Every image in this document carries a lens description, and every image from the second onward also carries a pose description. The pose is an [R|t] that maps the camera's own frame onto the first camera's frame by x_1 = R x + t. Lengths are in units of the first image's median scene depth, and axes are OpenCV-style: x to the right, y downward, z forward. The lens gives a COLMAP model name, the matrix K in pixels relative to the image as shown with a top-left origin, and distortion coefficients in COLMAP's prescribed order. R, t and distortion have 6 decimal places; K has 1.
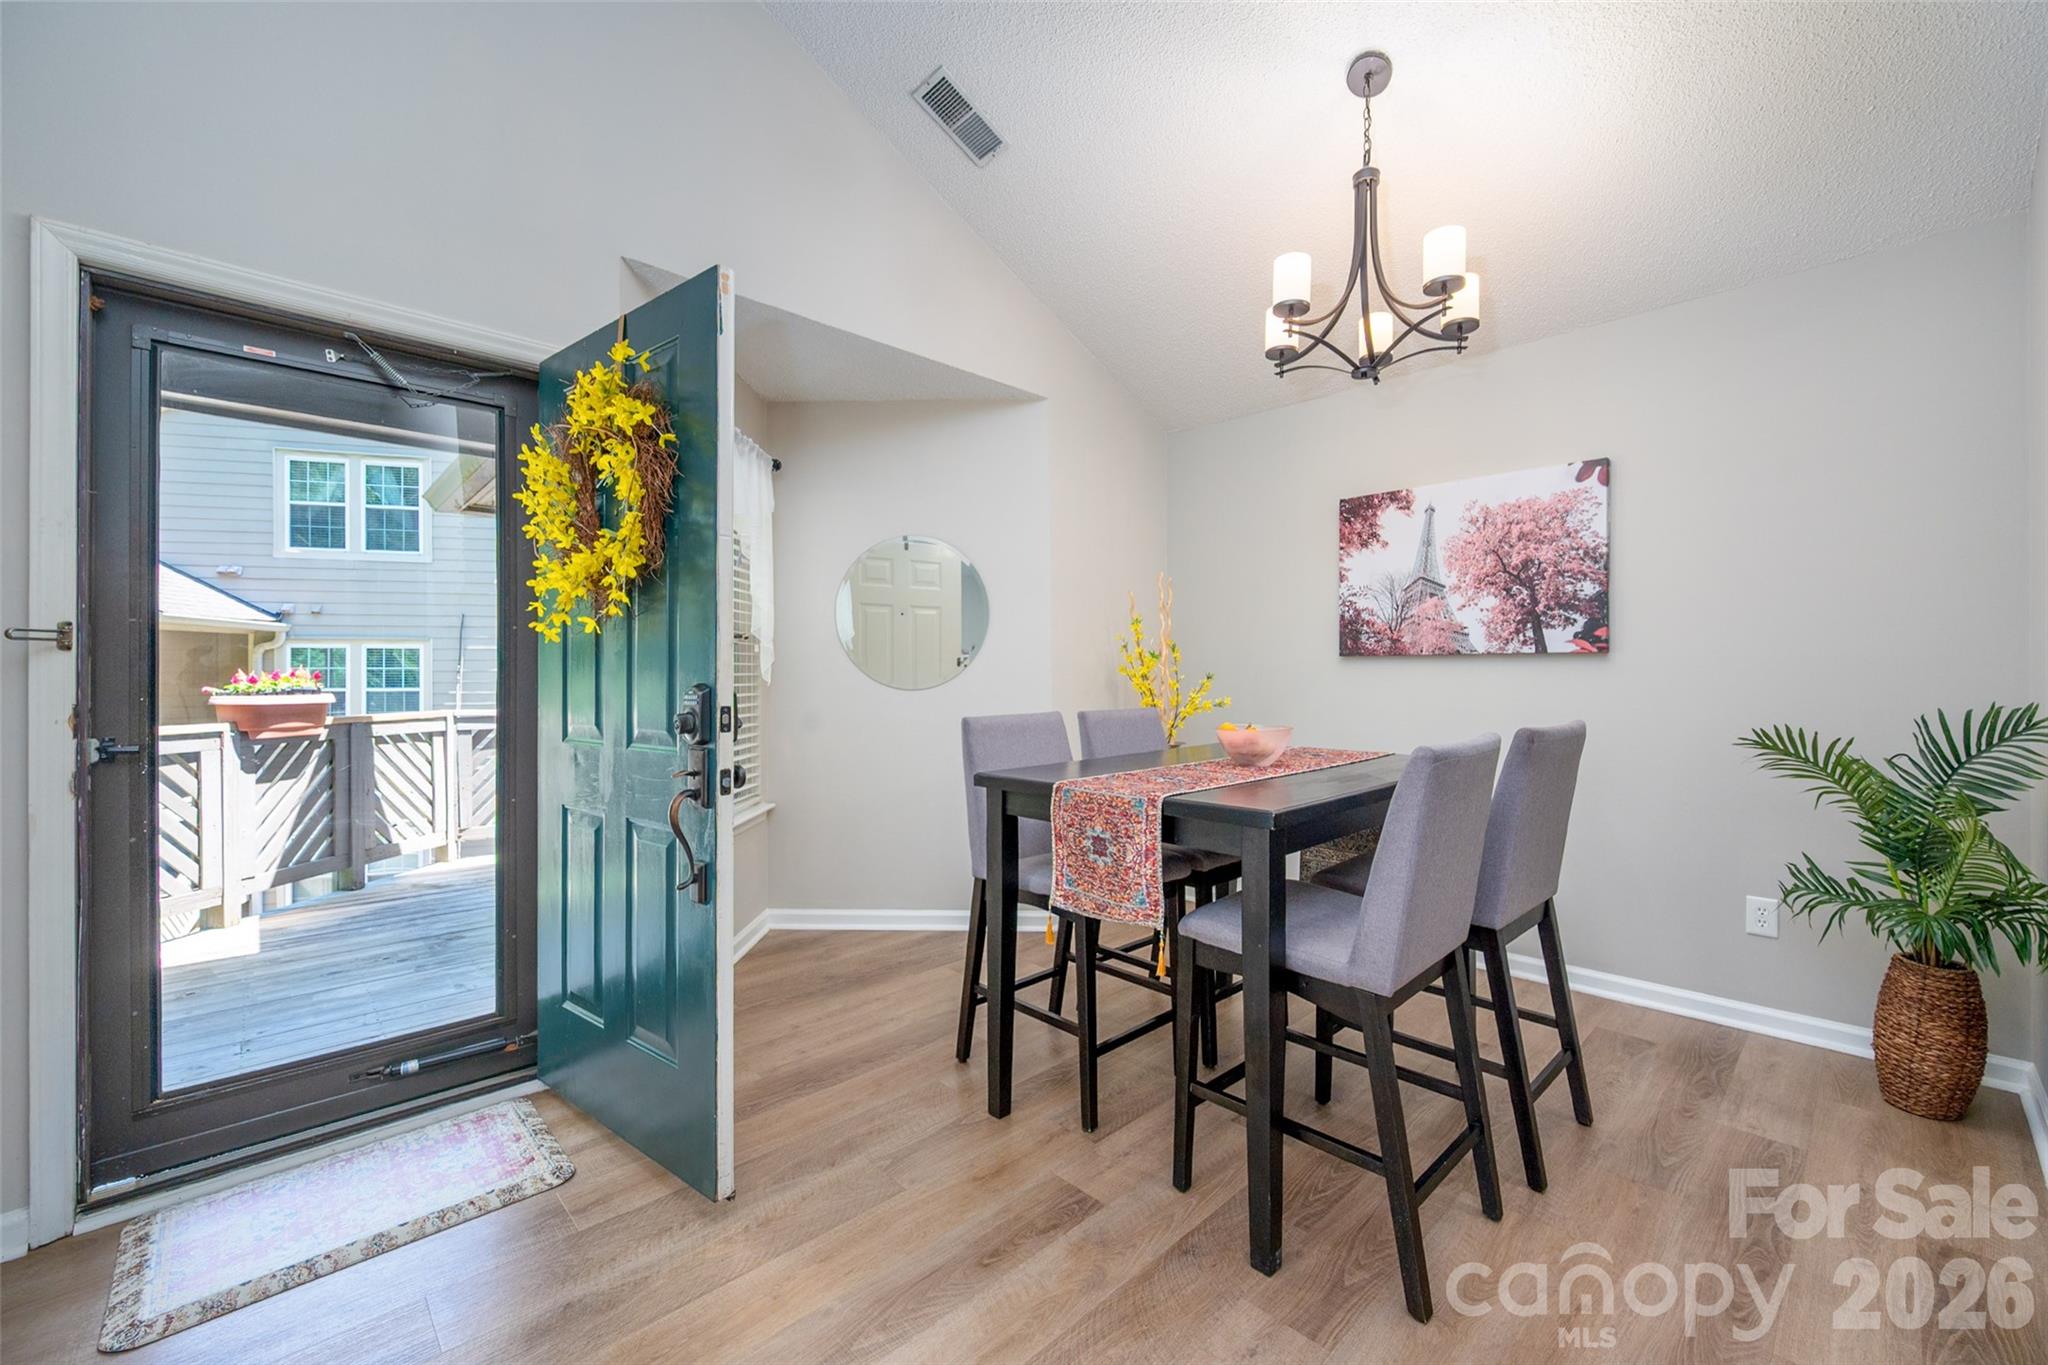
lens RADIAL K [[812.0, 0, 1019.4], [0, 812.0, 687.6], [0, 0, 1]] dist [0.000067, -0.000262]
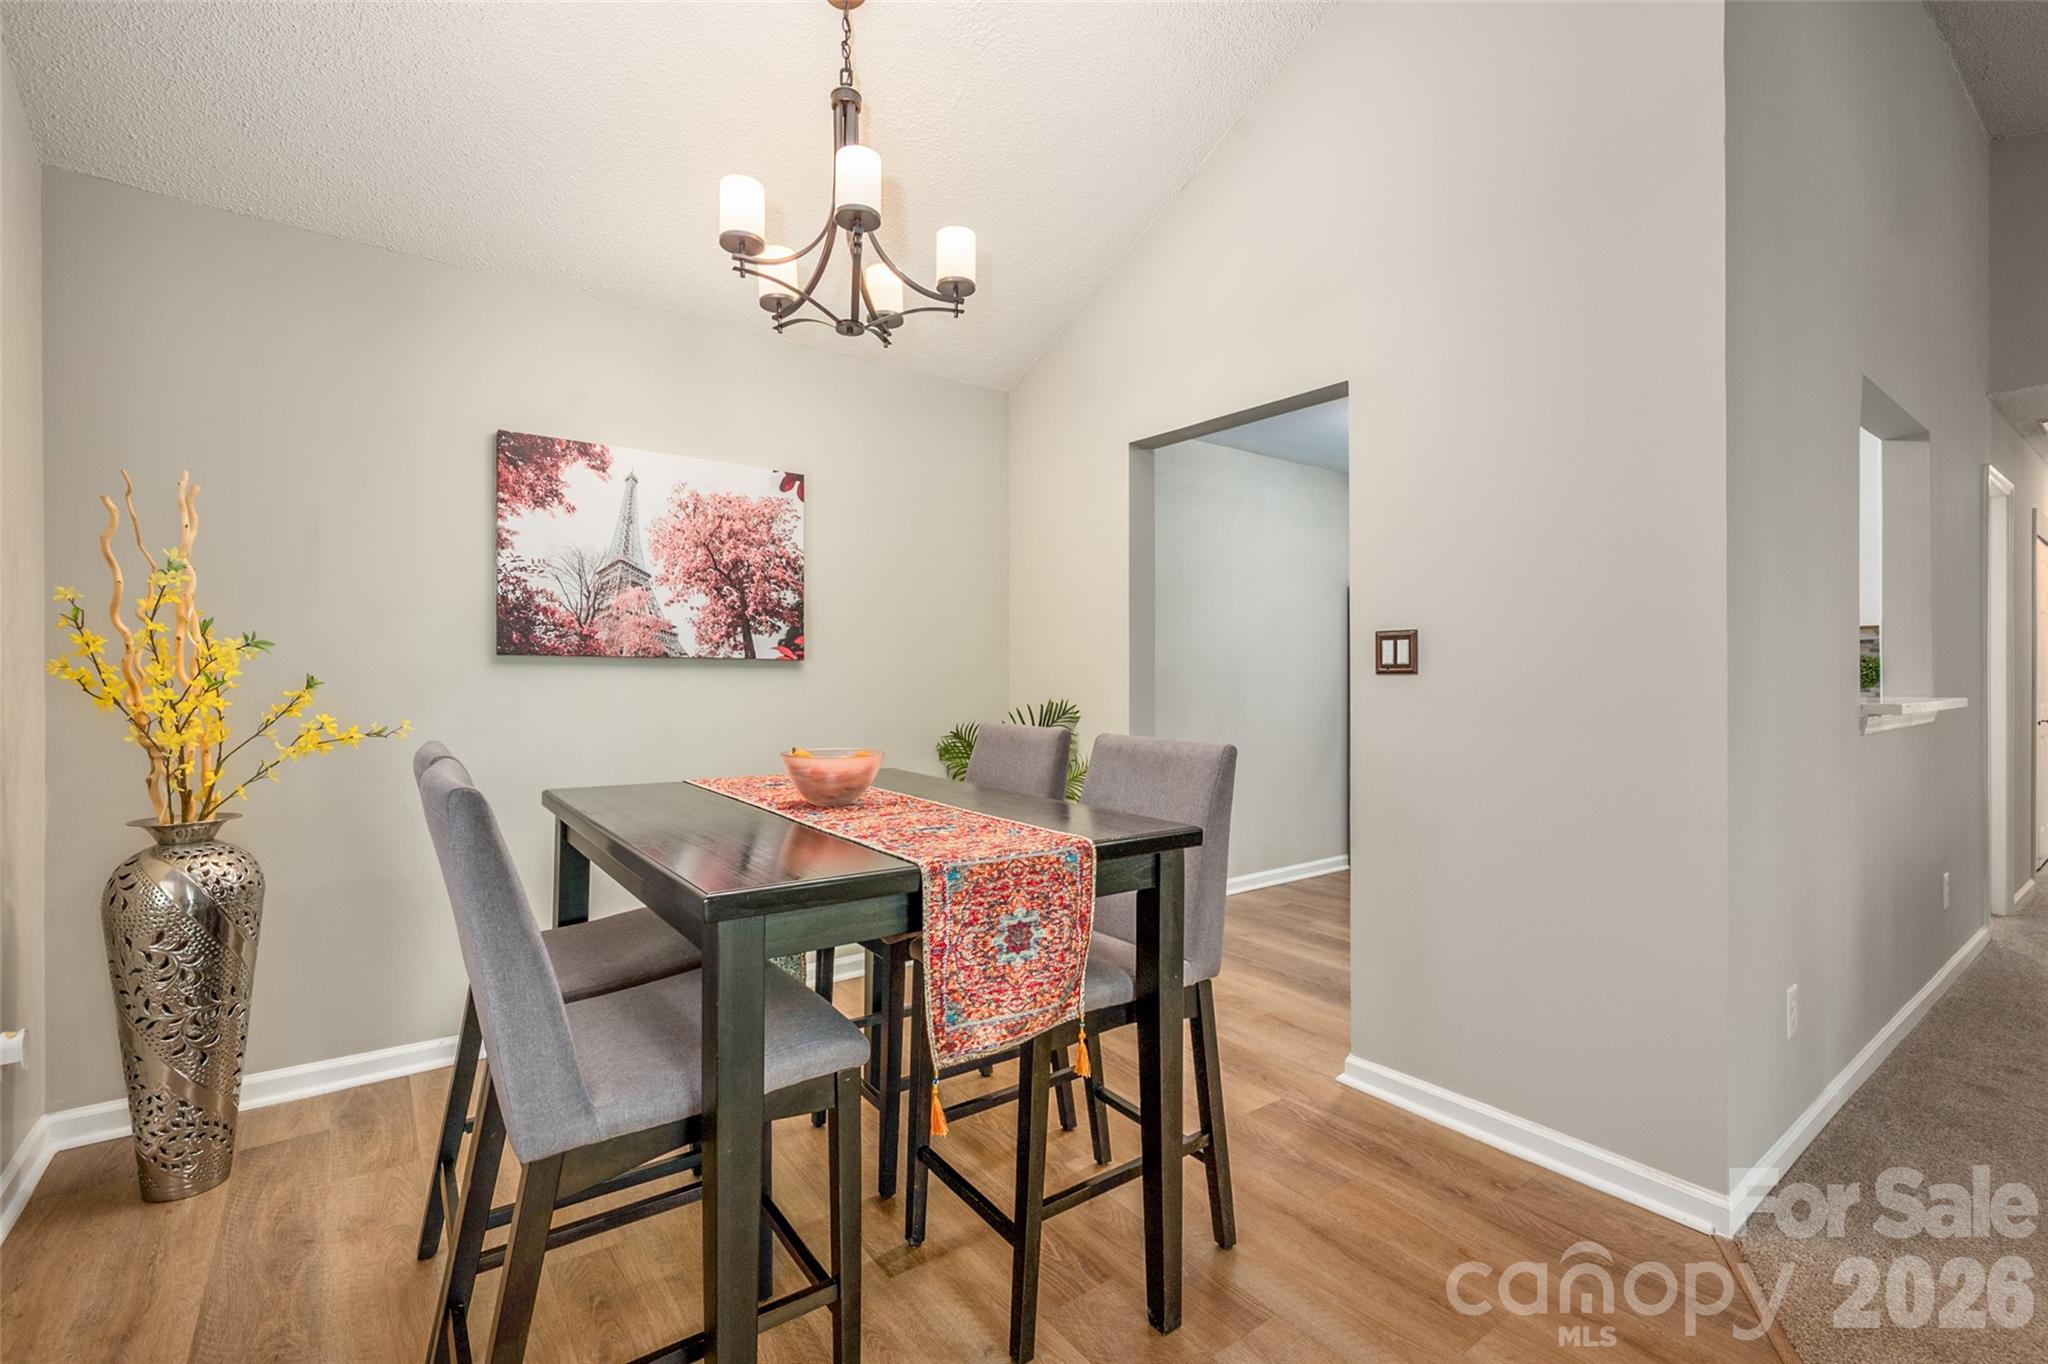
lens RADIAL K [[918.8, 0, 1024.0], [0, 918.8, 682.0], [0, 0, 1]] dist [0.000221, 0.000100]
pose [[0.118527, 0.000263, 0.992951, -0.397268], [0.012533, 0.999920, -0.001761, -0.009195], [-0.992872, 0.012653, 0.118515, 0.544378]]
